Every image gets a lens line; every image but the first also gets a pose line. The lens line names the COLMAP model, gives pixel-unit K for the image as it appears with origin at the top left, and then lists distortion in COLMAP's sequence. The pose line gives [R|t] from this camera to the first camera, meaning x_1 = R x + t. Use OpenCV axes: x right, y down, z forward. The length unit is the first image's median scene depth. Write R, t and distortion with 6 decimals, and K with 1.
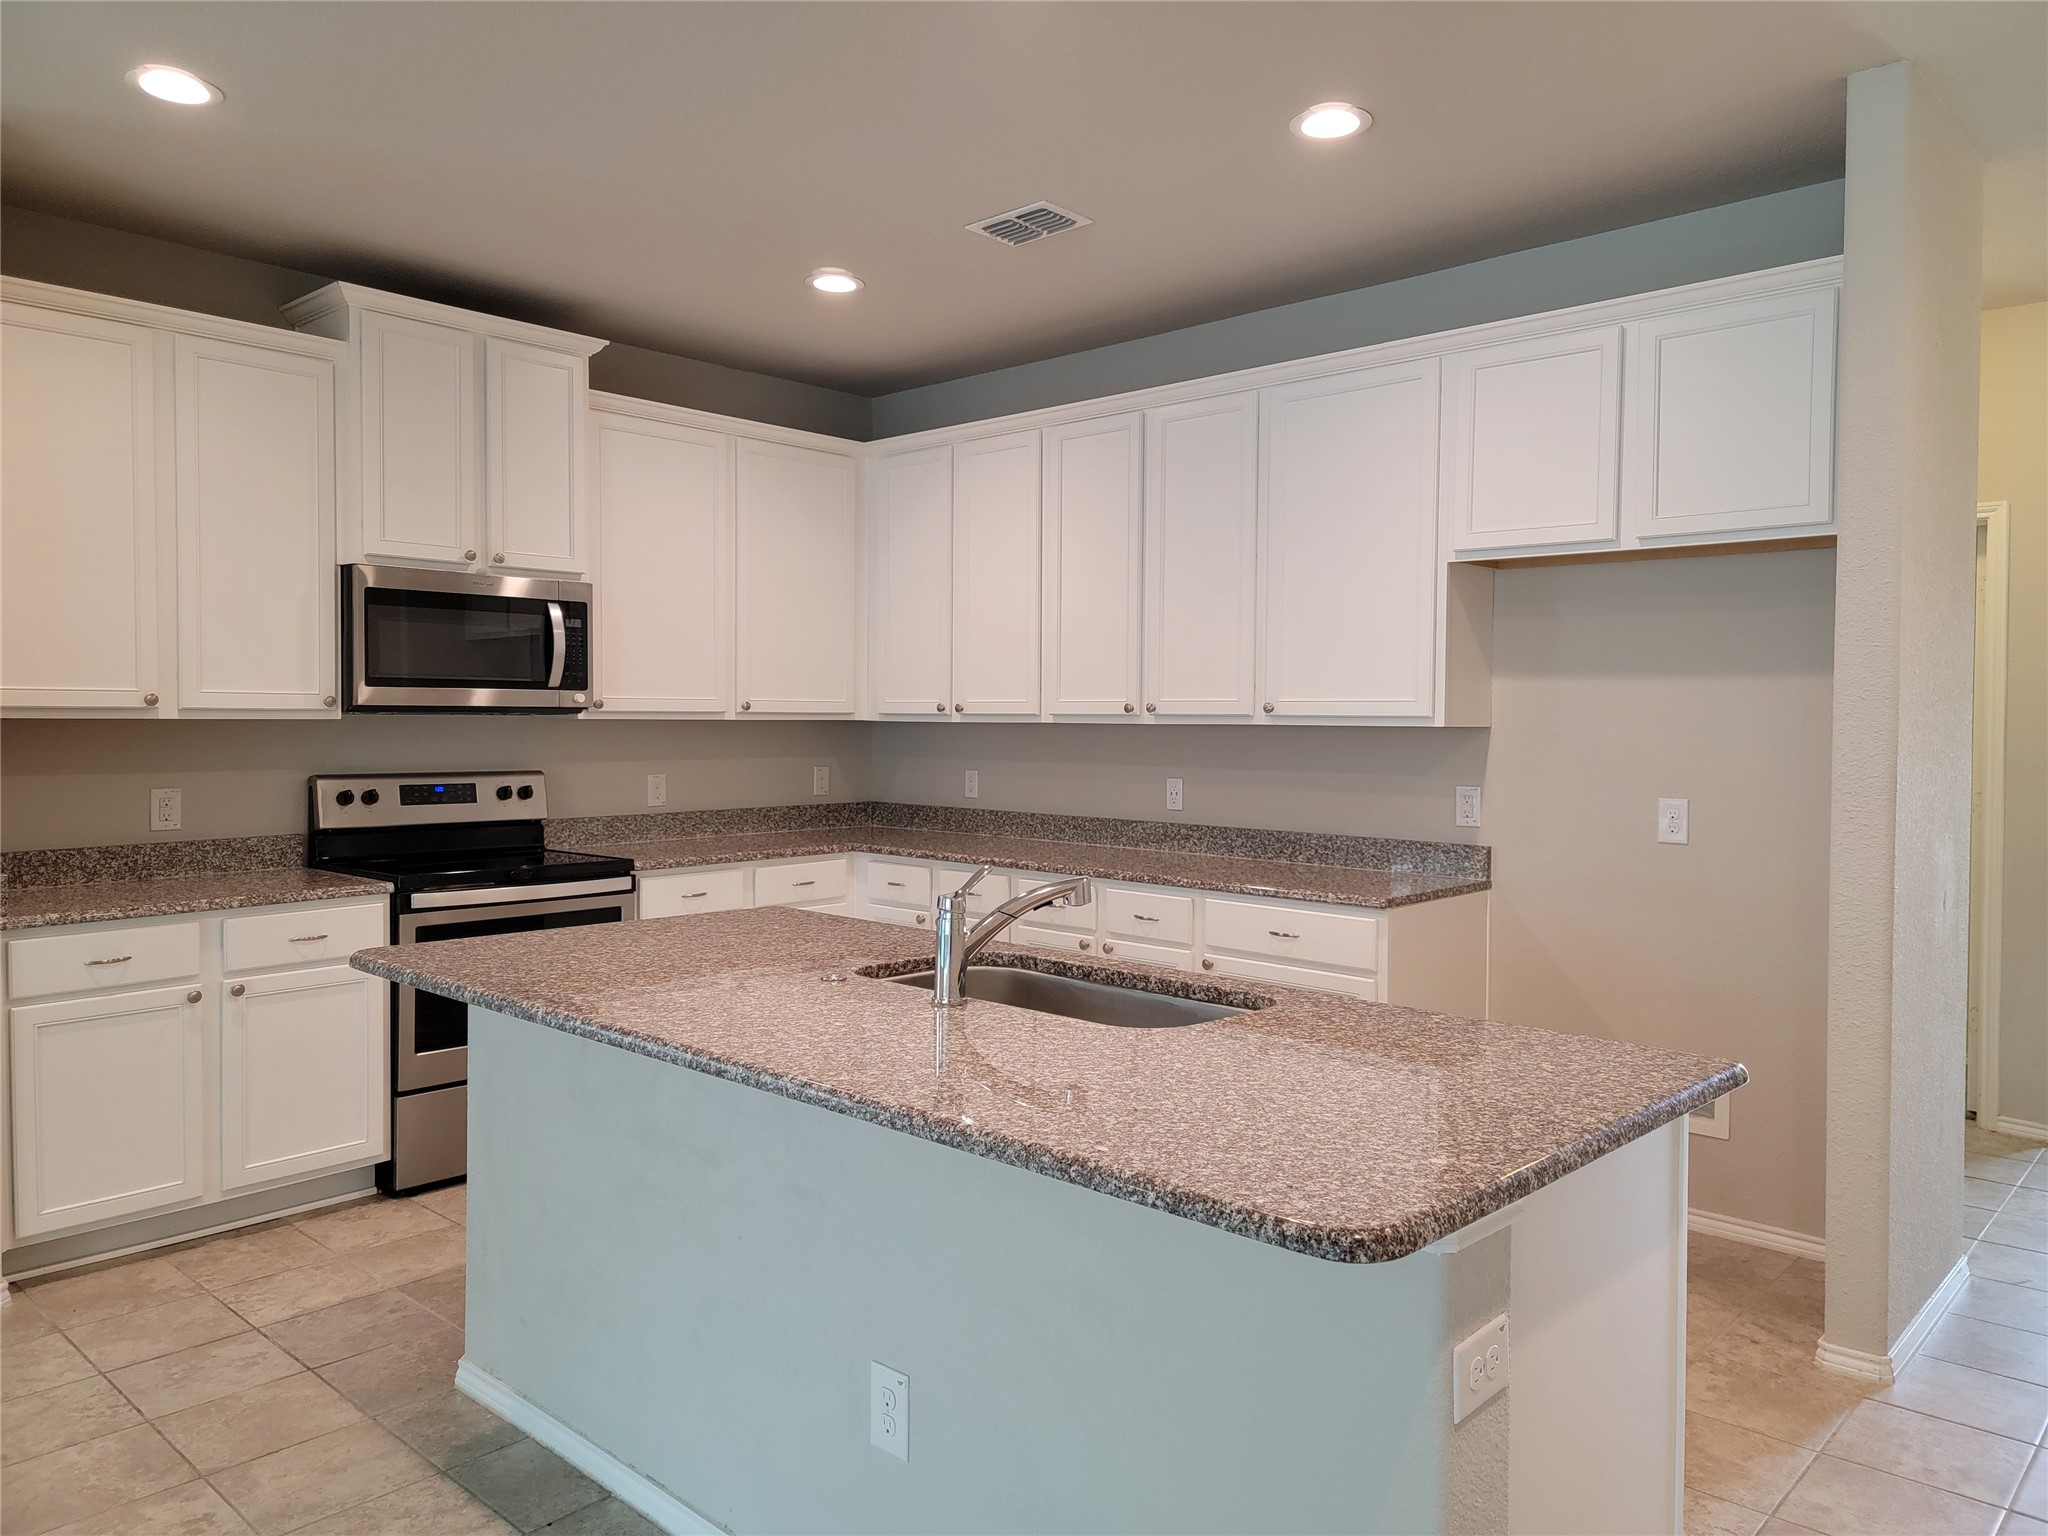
lens RADIAL K [[1432.2, 0, 1029.1], [0, 1432.2, 744.7], [0, 0, 1]] dist [0.065774, -0.048234]
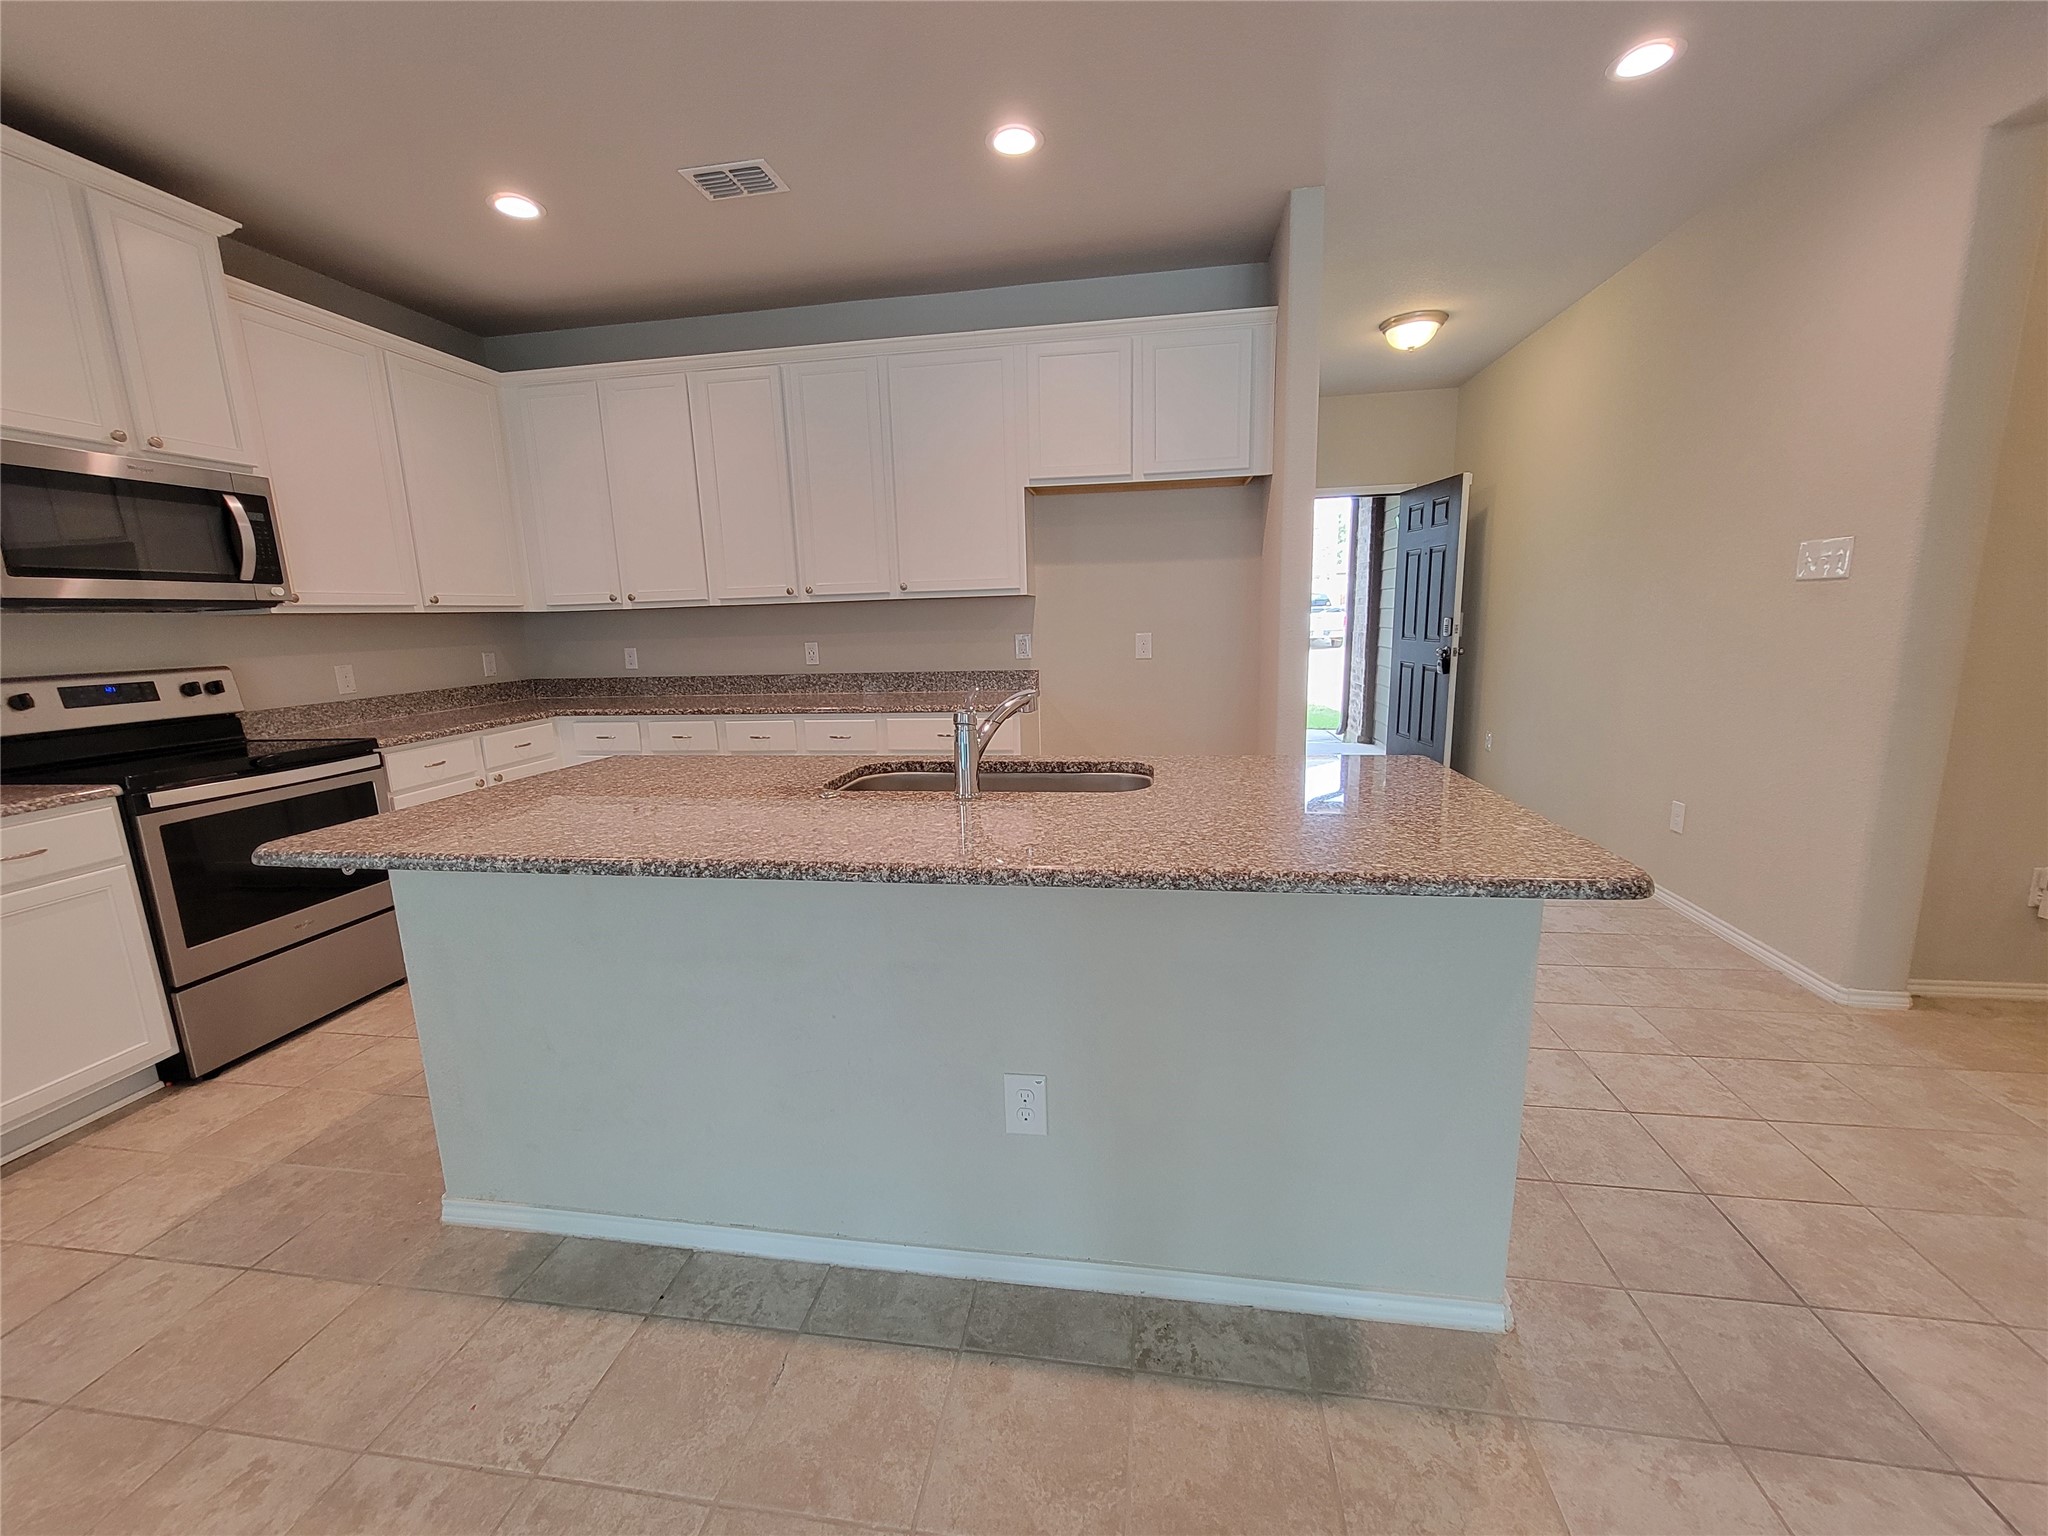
lens RADIAL K [[834.4, 0, 1018.0], [0, 834.4, 772.6], [0, 0, 1]] dist [-0.002694, 0.002156]
pose [[0.833746, -0.135076, 0.535371, -0.232140], [0.047490, 0.983564, 0.174200, 0.019141], [-0.550103, -0.119814, 0.826457, 0.213781]]
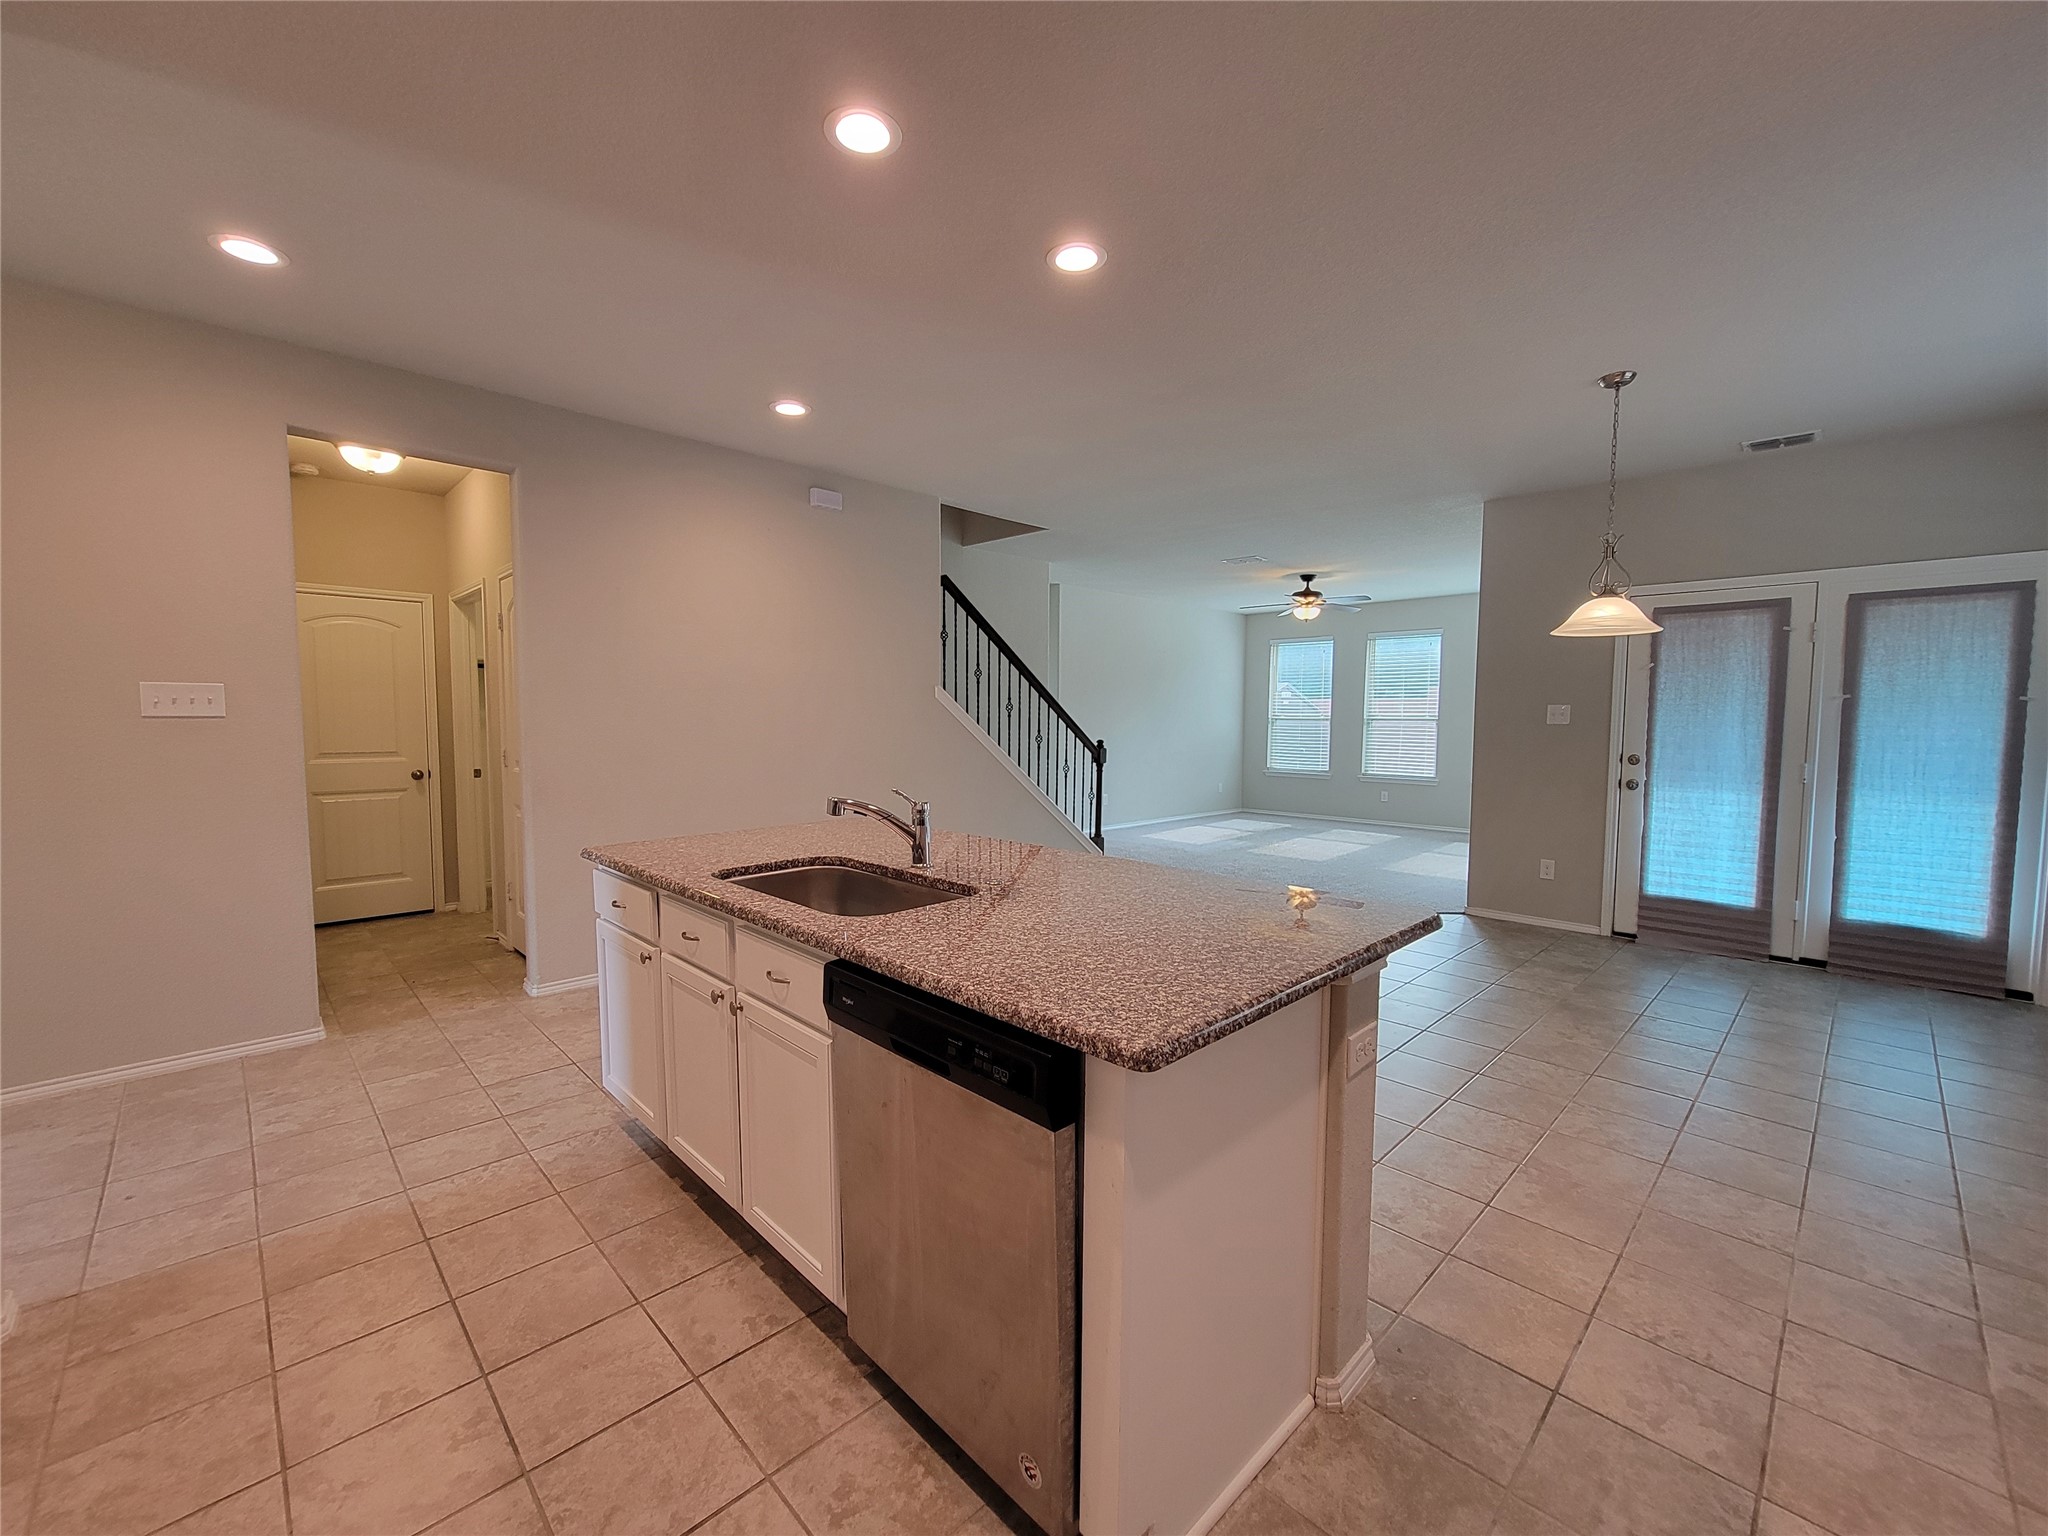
lens RADIAL K [[834.4, 0, 1024.7], [0, 834.4, 770.8], [0, 0, 1]] dist [-0.002694, 0.002156]
pose [[-0.998713, -0.014269, 0.048668, -0.125849], [-0.009930, 0.996047, 0.088266, -0.010152], [-0.049735, 0.087669, -0.994907, 1.111092]]
